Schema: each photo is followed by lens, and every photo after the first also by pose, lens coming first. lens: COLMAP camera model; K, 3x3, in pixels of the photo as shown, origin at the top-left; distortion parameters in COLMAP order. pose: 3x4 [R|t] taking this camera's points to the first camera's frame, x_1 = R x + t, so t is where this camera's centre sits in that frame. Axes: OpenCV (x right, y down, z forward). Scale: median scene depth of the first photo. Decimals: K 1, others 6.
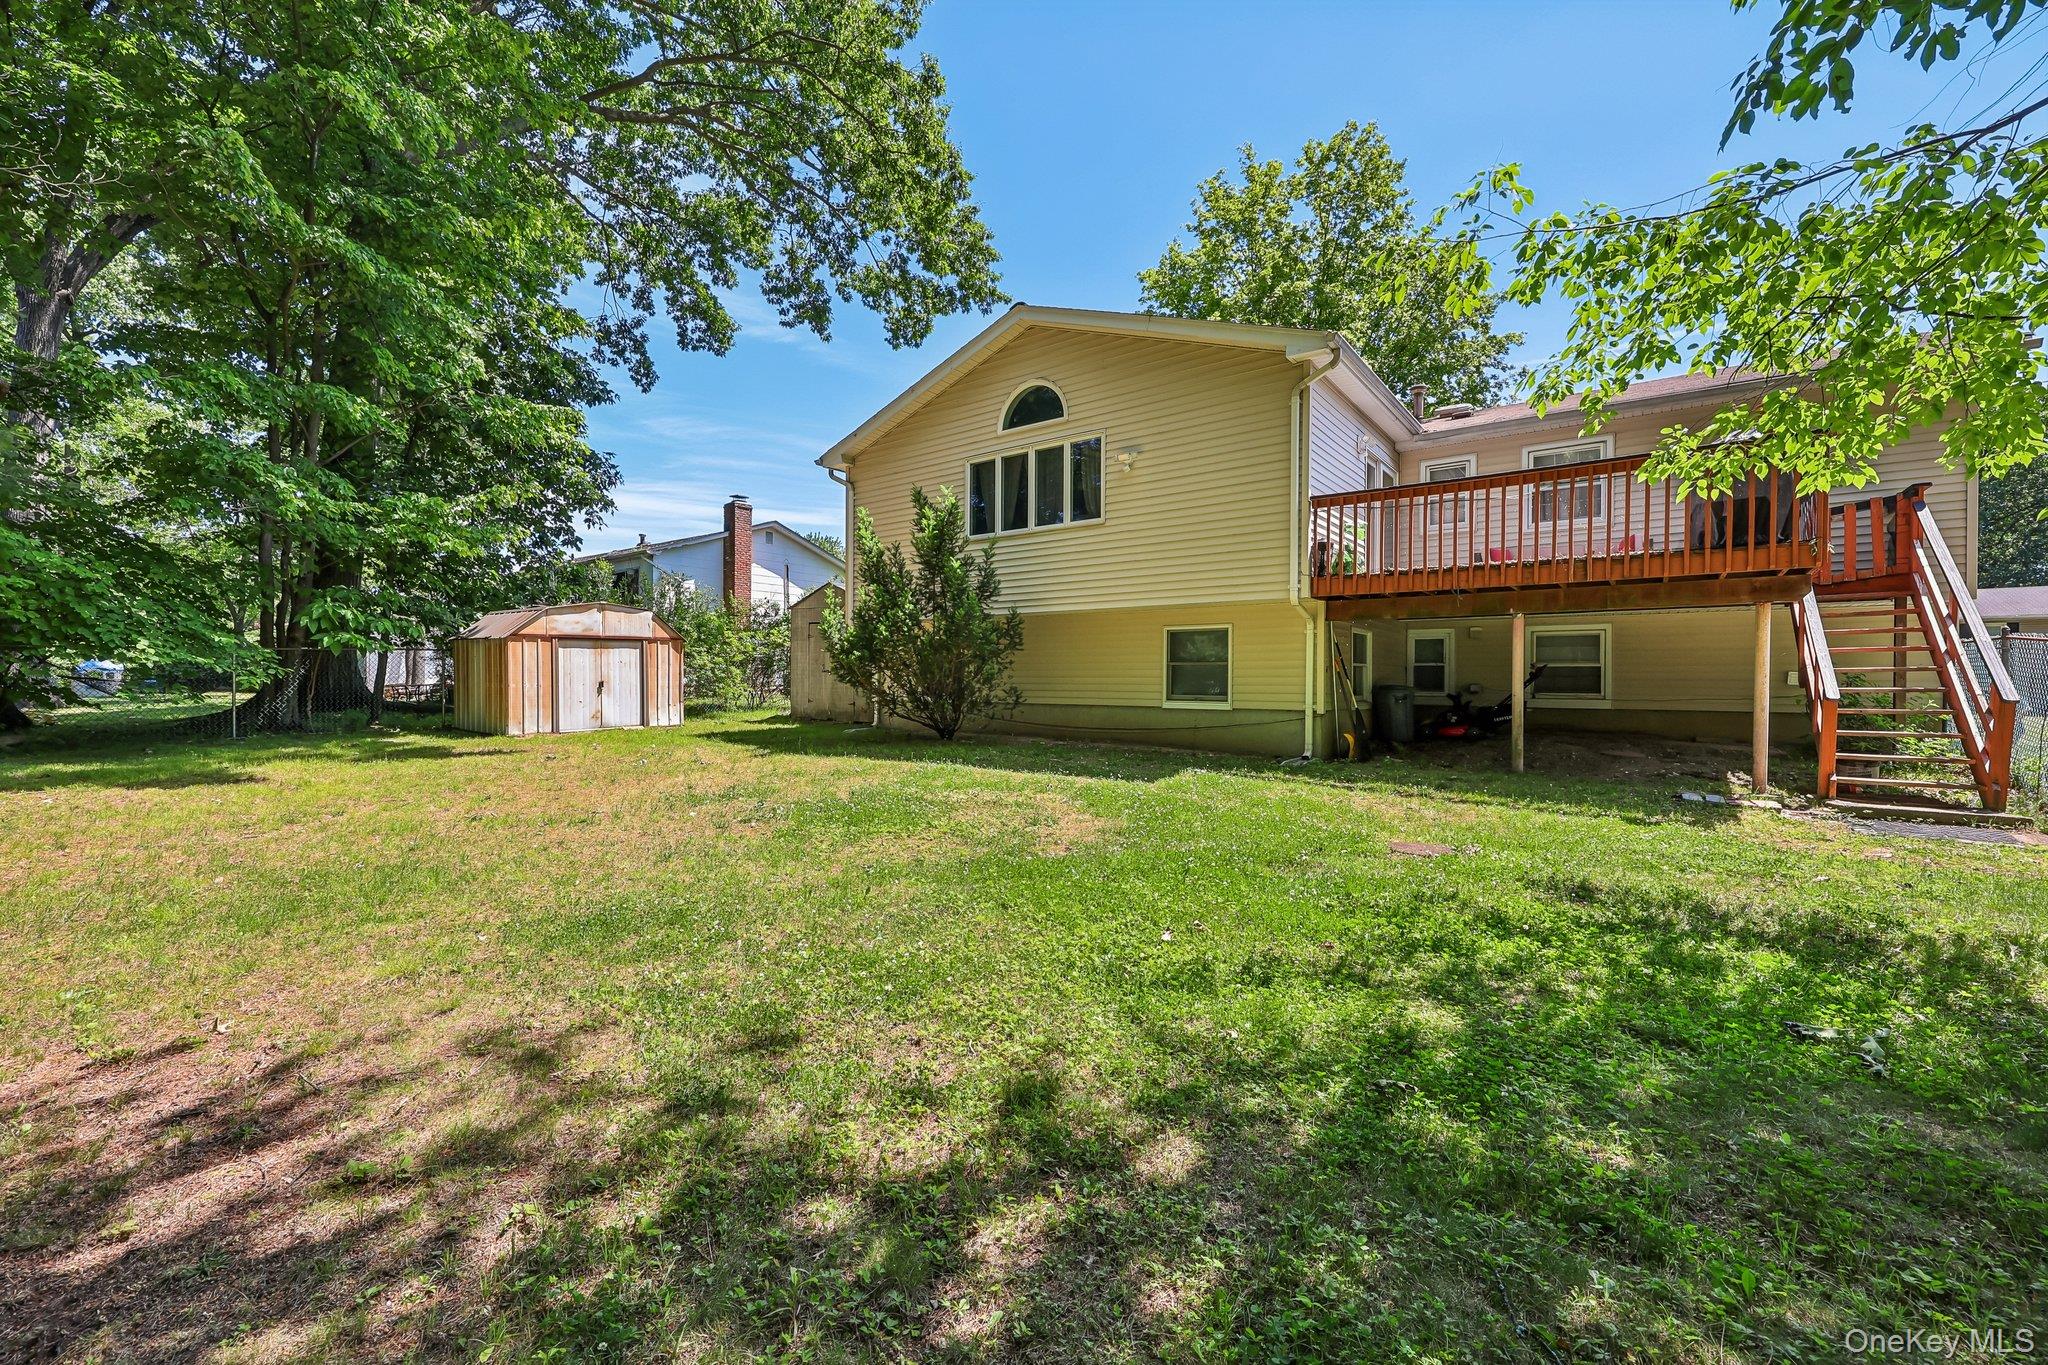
lens RADIAL K [[815.2, 0, 1024.0], [0, 815.2, 682.5], [0, 0, 1]] dist [-0.001338, -0.000105]
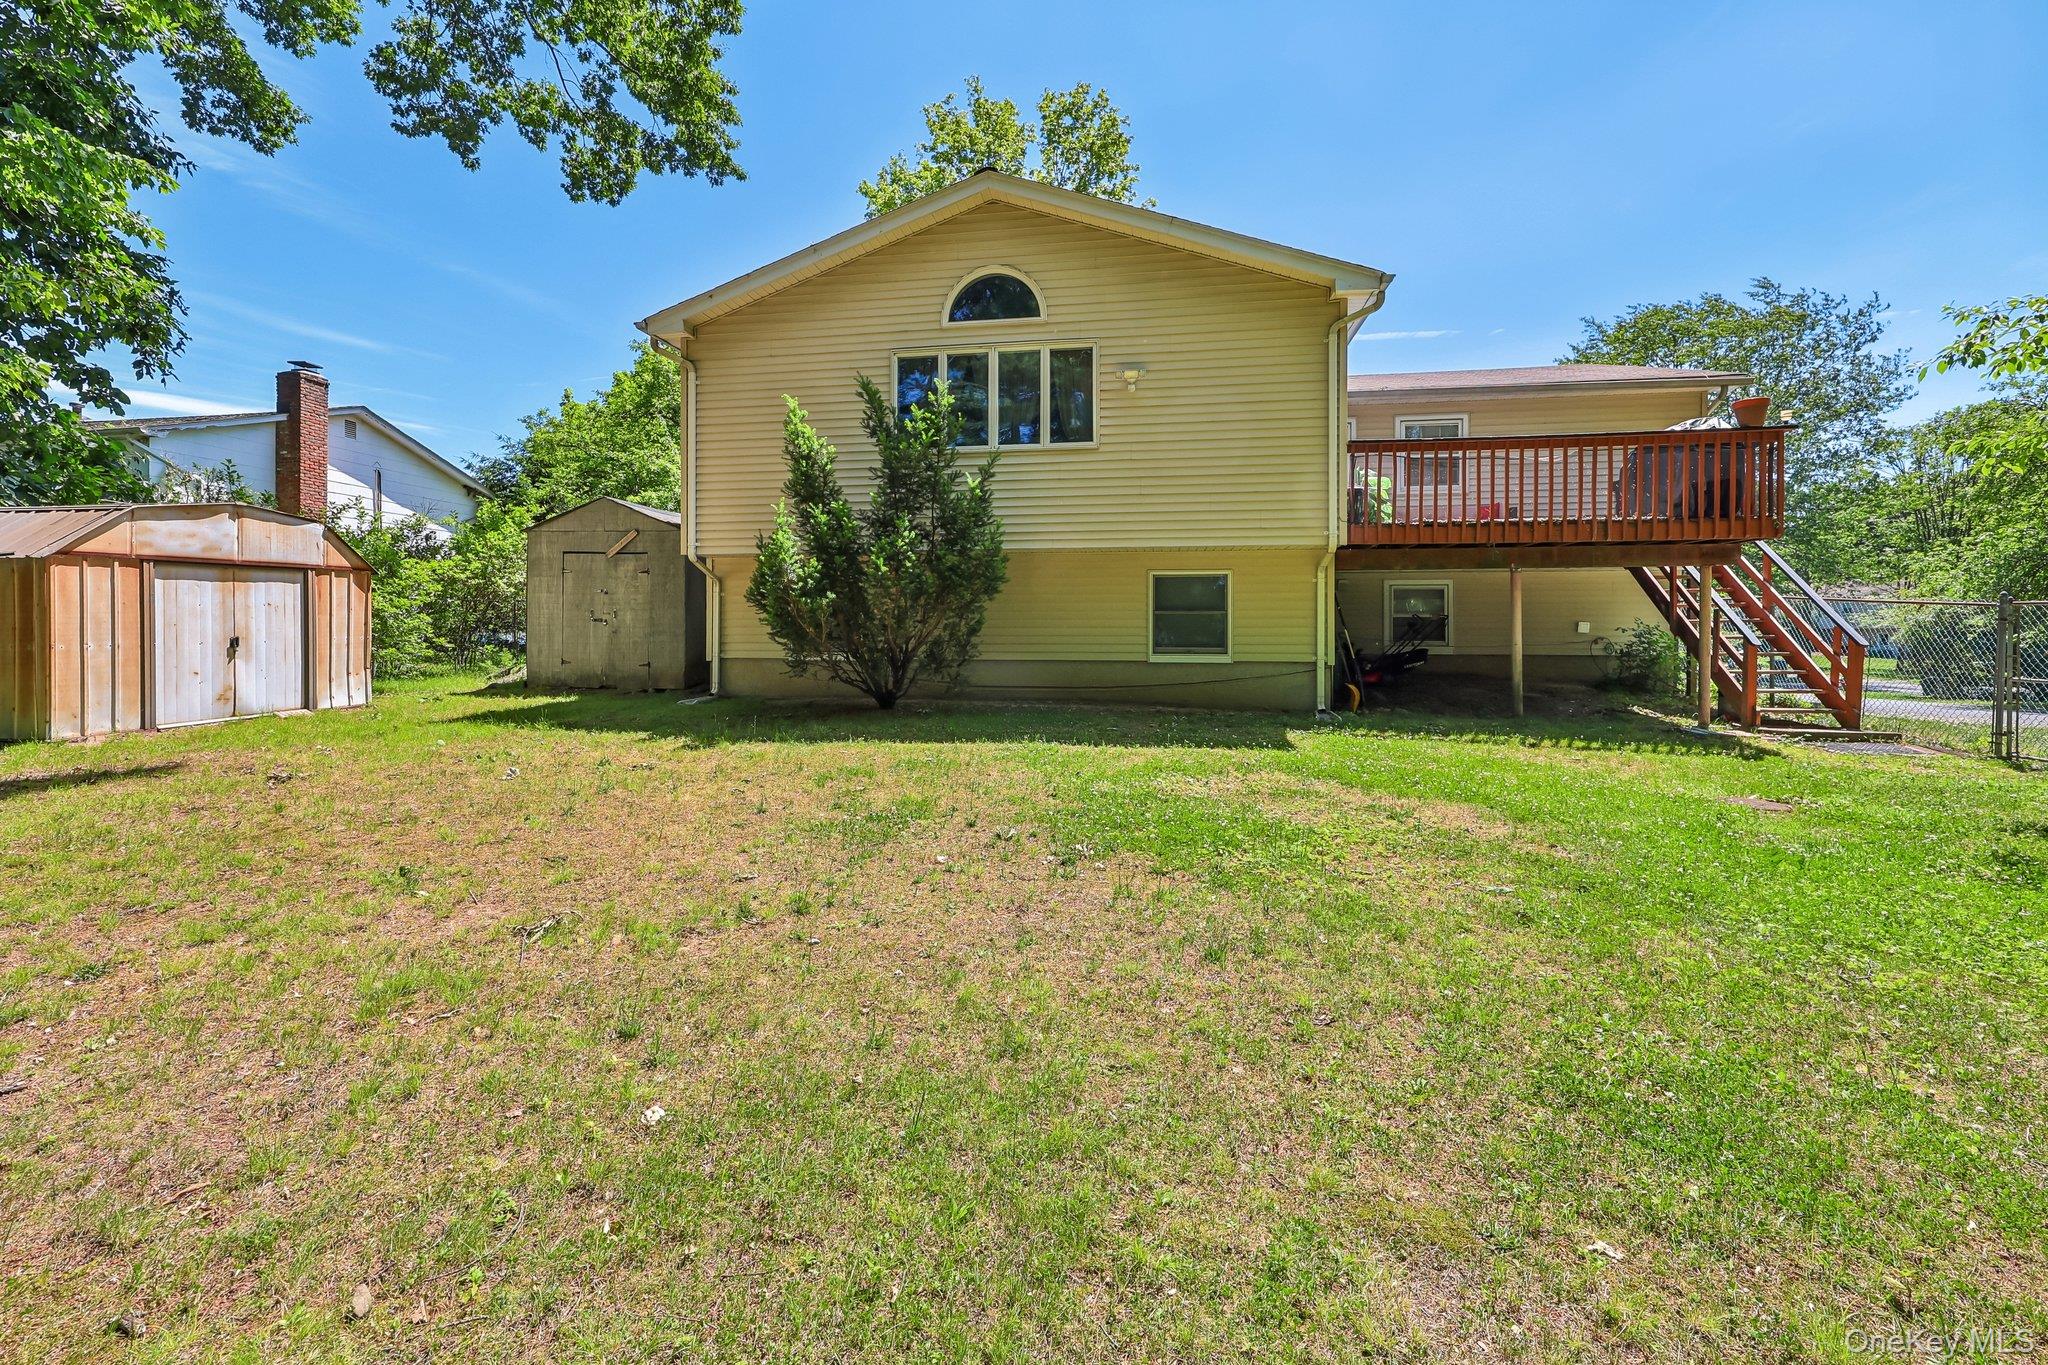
lens RADIAL K [[837.6, 0, 1023.3], [0, 837.6, 631.8], [0, 0, 1]] dist [-0.000969, -0.000451]
pose [[0.885620, -0.005450, 0.464378, -0.310643], [0.004781, 0.999985, 0.002618, -0.004417], [-0.464385, -0.000099, 0.885633, 0.208850]]
